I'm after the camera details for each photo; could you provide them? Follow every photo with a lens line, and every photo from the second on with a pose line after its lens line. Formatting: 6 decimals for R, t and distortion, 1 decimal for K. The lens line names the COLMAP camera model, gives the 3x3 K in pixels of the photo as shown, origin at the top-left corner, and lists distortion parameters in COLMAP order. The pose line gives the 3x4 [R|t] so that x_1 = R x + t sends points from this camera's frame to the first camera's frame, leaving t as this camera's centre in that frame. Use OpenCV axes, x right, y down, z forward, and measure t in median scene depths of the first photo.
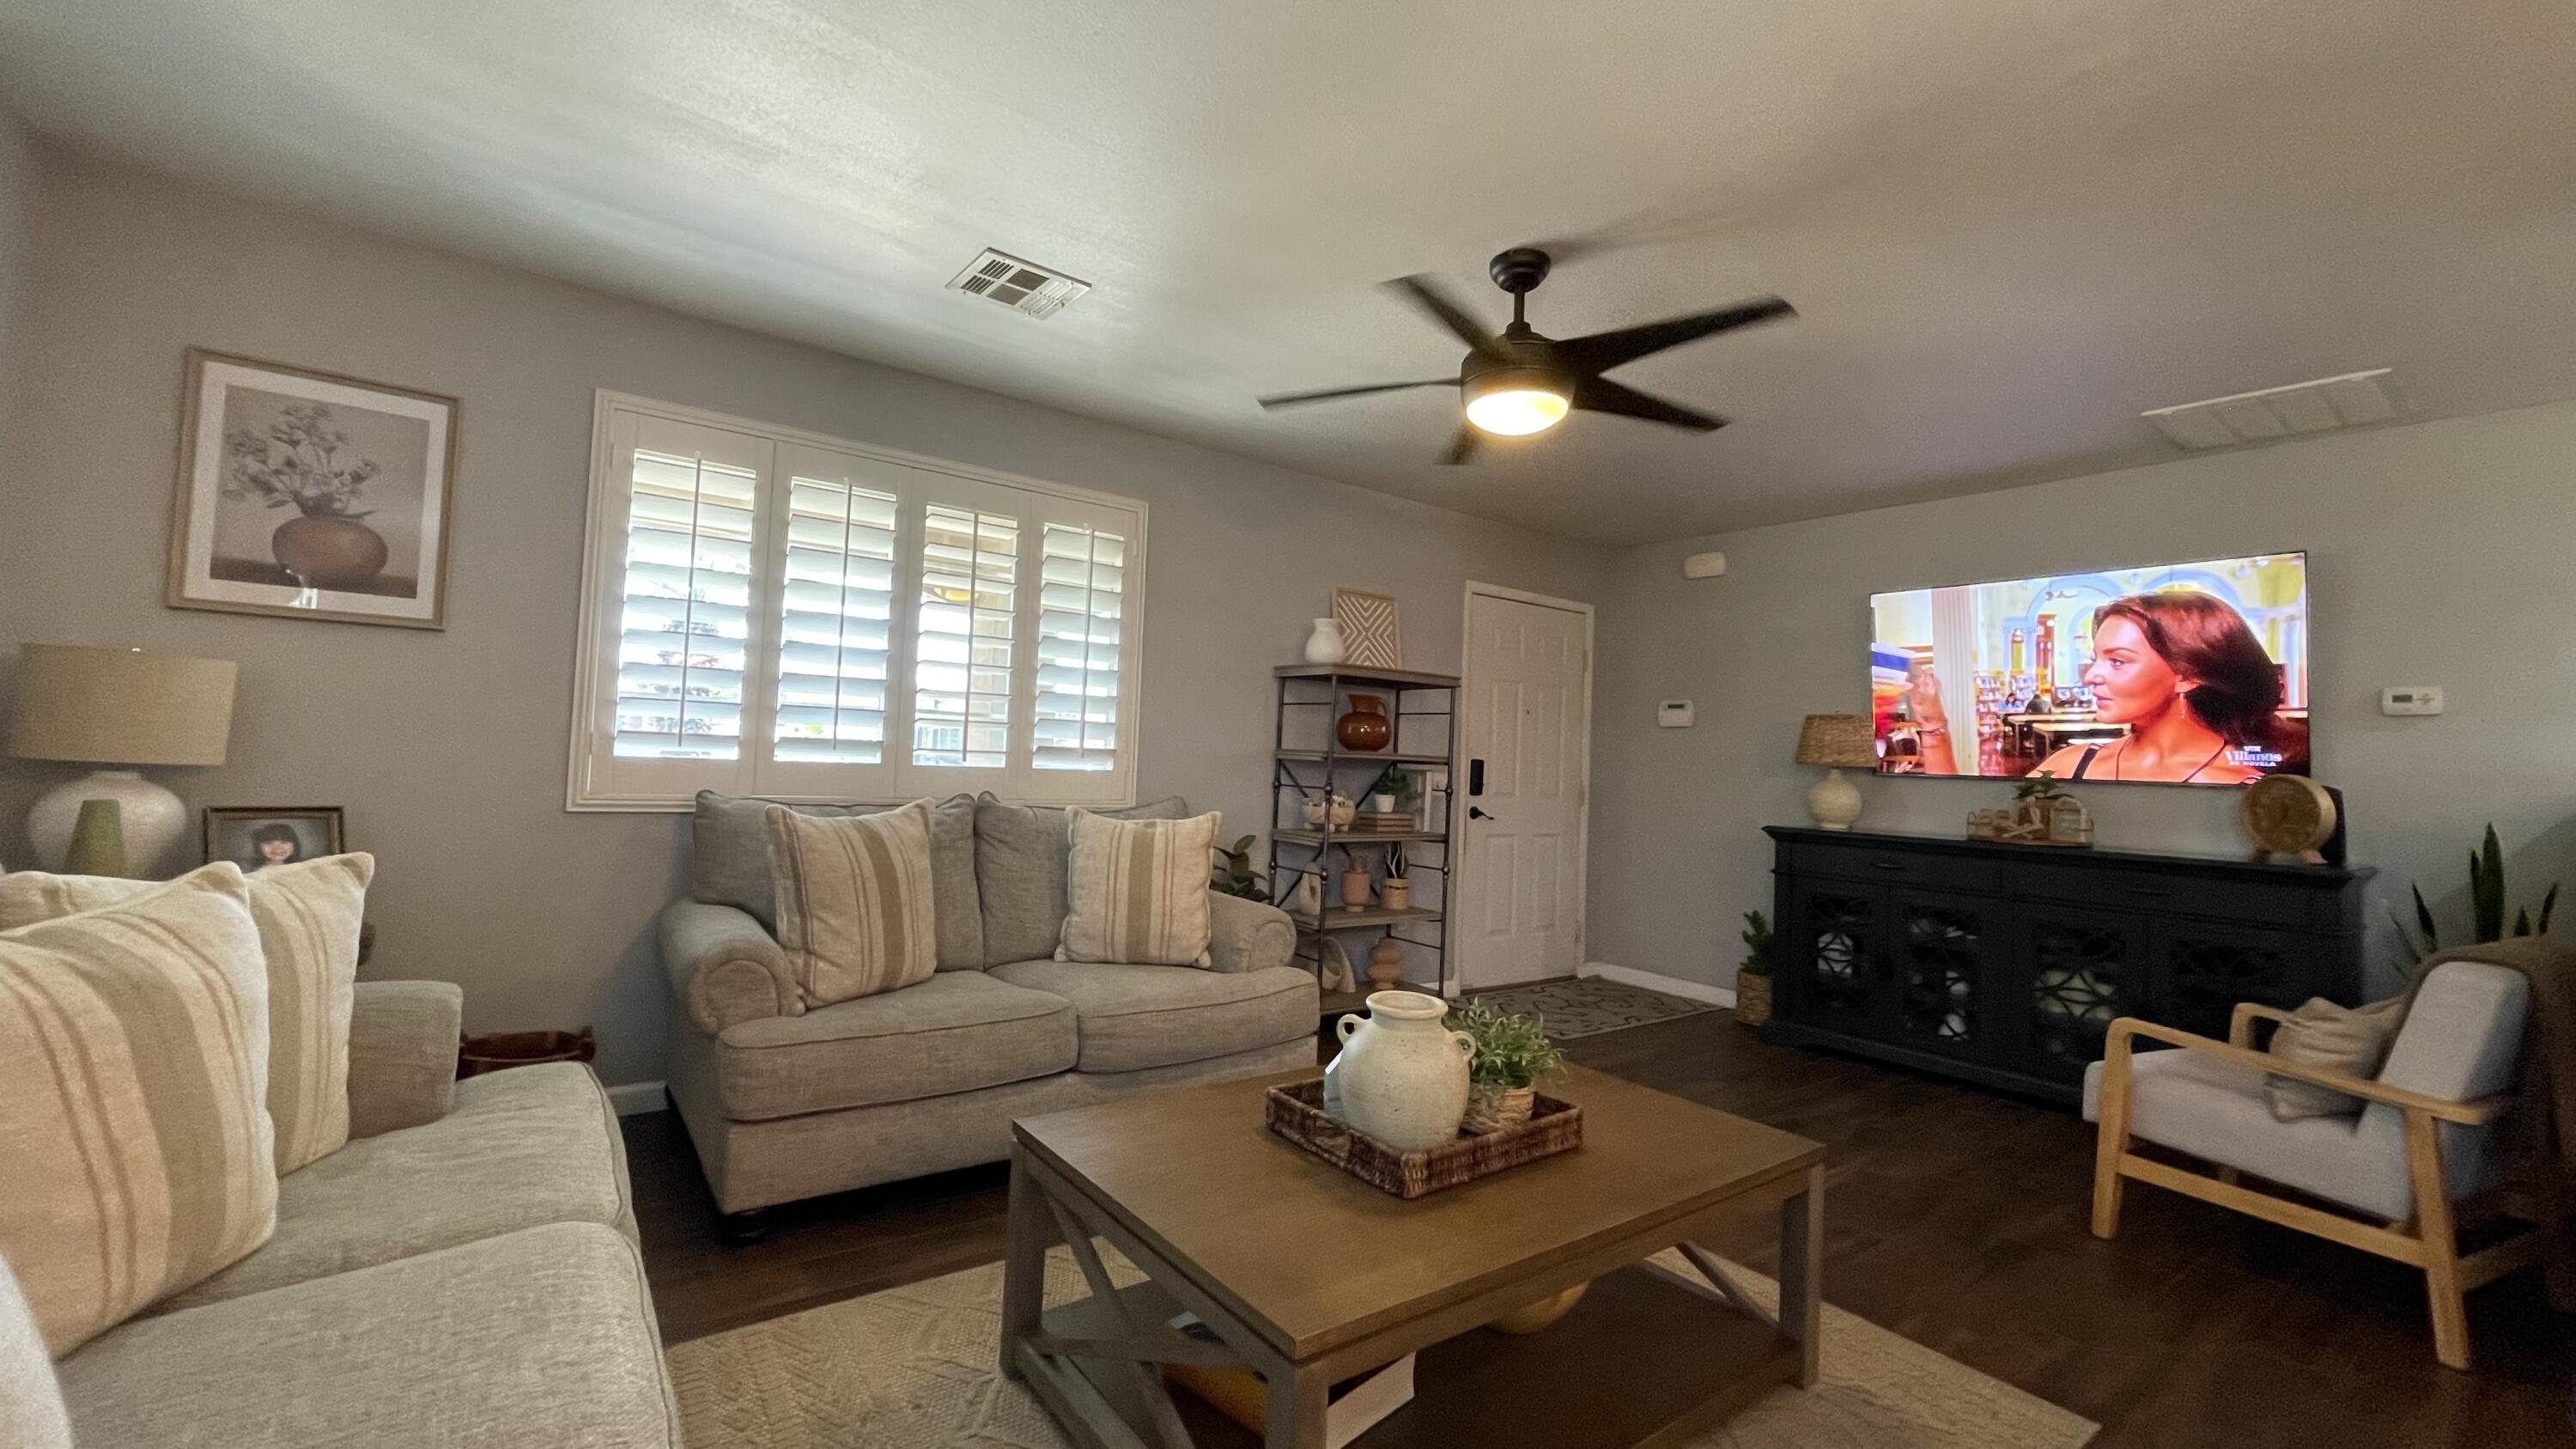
lens RADIAL K [[1044.9, 0, 1288.0], [0, 1044.9, 724.5], [0, 0, 1]] dist [0.000914, 0.000264]
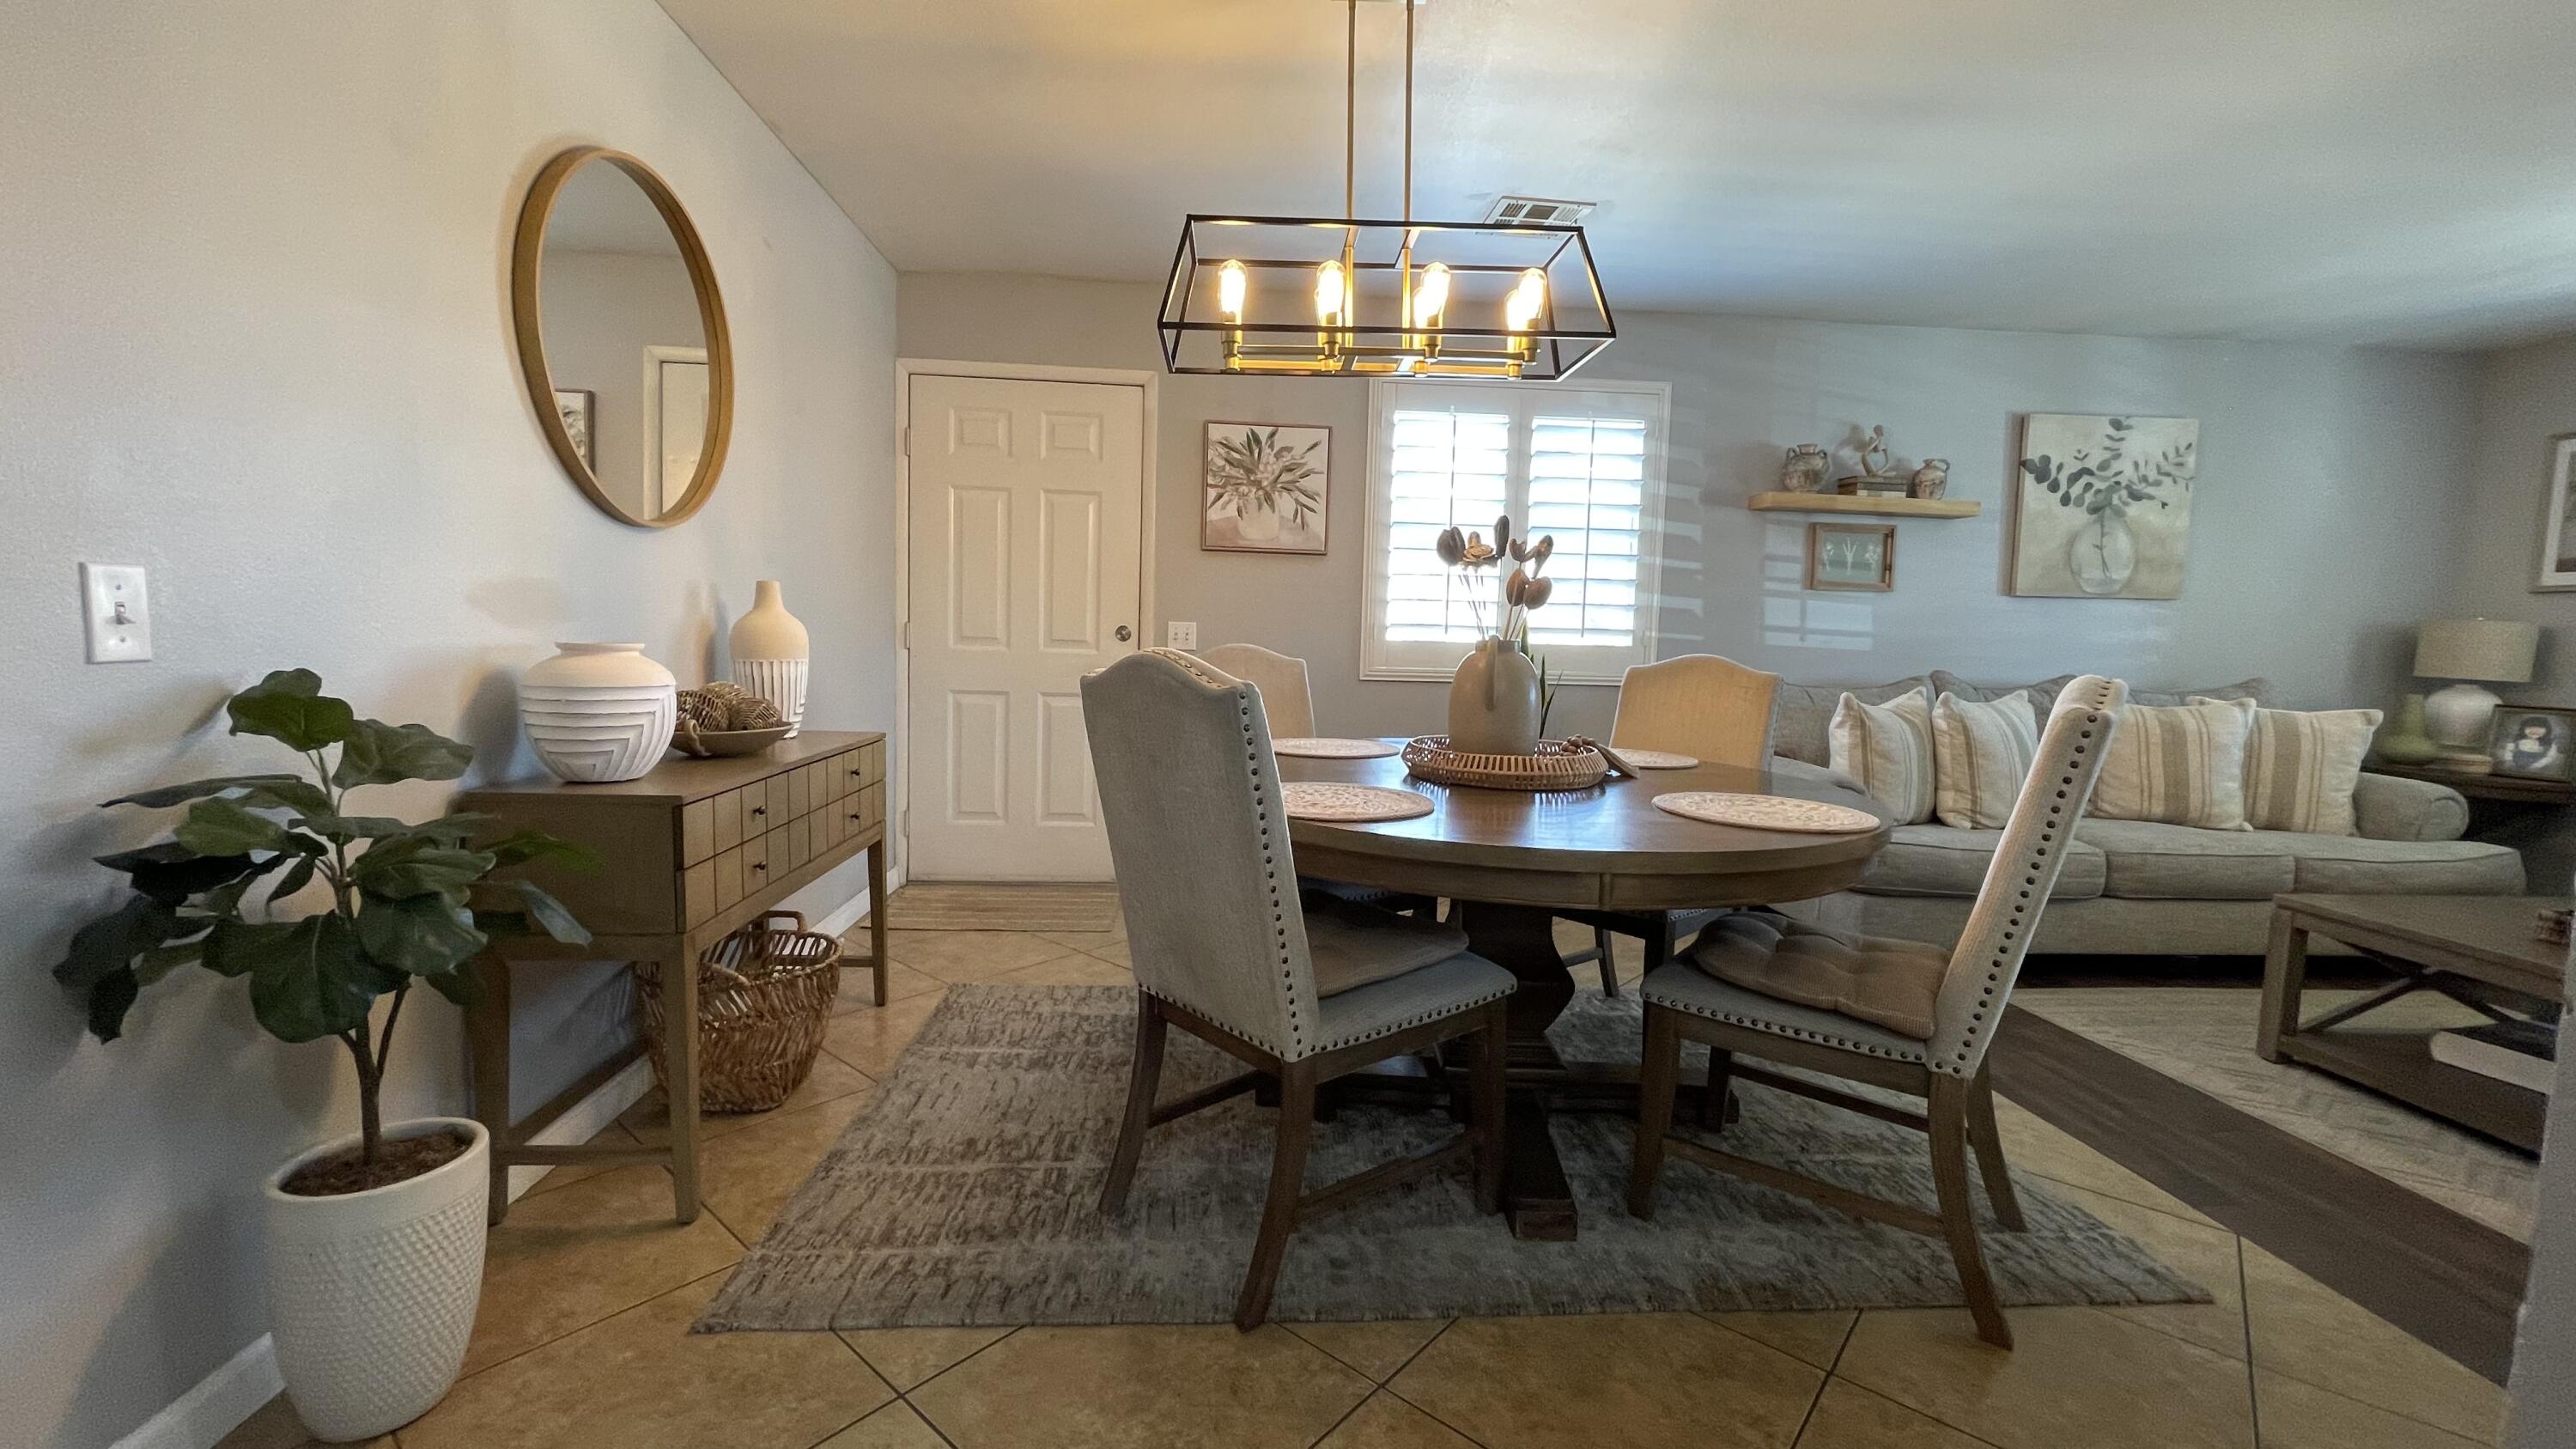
lens RADIAL K [[1032.1, 0, 1285.5], [0, 1032.1, 732.6], [0, 0, 1]] dist [-0.001797, -0.000083]
pose [[-0.531453, 0.022379, -0.846792, 0.942054], [-0.028183, 0.998630, 0.044080, 0.064874], [0.846619, 0.047291, -0.530094, 0.107290]]
